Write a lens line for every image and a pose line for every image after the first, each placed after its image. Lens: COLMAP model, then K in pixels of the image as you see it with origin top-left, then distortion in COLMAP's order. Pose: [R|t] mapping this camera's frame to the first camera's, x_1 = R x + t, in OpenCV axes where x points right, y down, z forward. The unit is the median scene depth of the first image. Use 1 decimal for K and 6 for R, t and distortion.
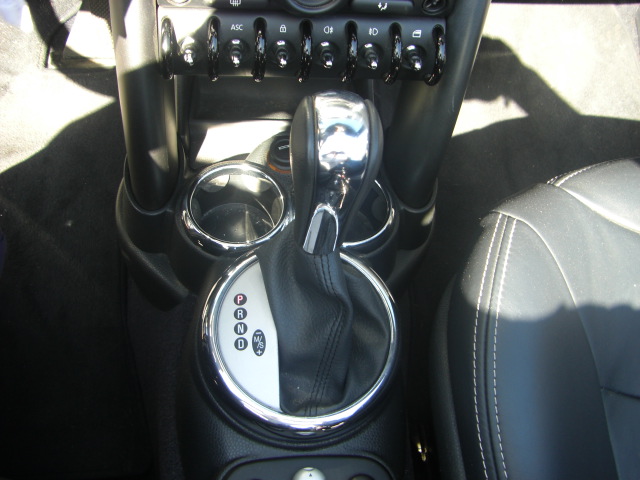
lens RADIAL K [[722.2, 0, 320.0], [0, 722.2, 240.0], [0, 0, 1]] dist [-0.165506, 0.076910]
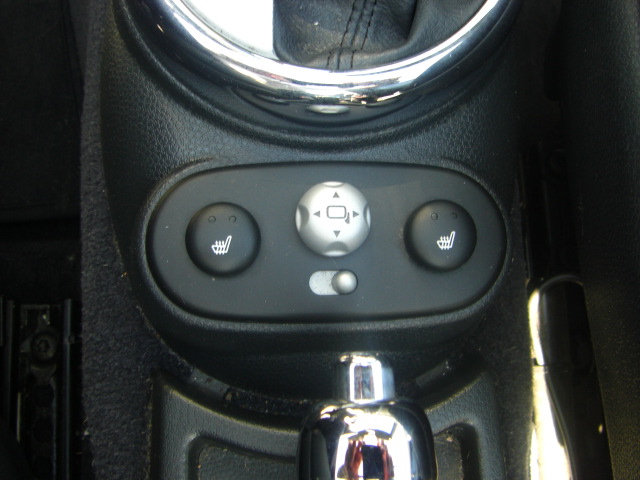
lens RADIAL K [[722.2, 0, 320.0], [0, 722.2, 240.0], [0, 0, 1]] dist [-0.165506, 0.076910]
pose [[0.997962, 0.028676, -0.056999, 0.003914], [-0.009773, 0.951473, 0.307578, 0.201342], [0.063053, -0.306395, 0.949814, 0.507275]]
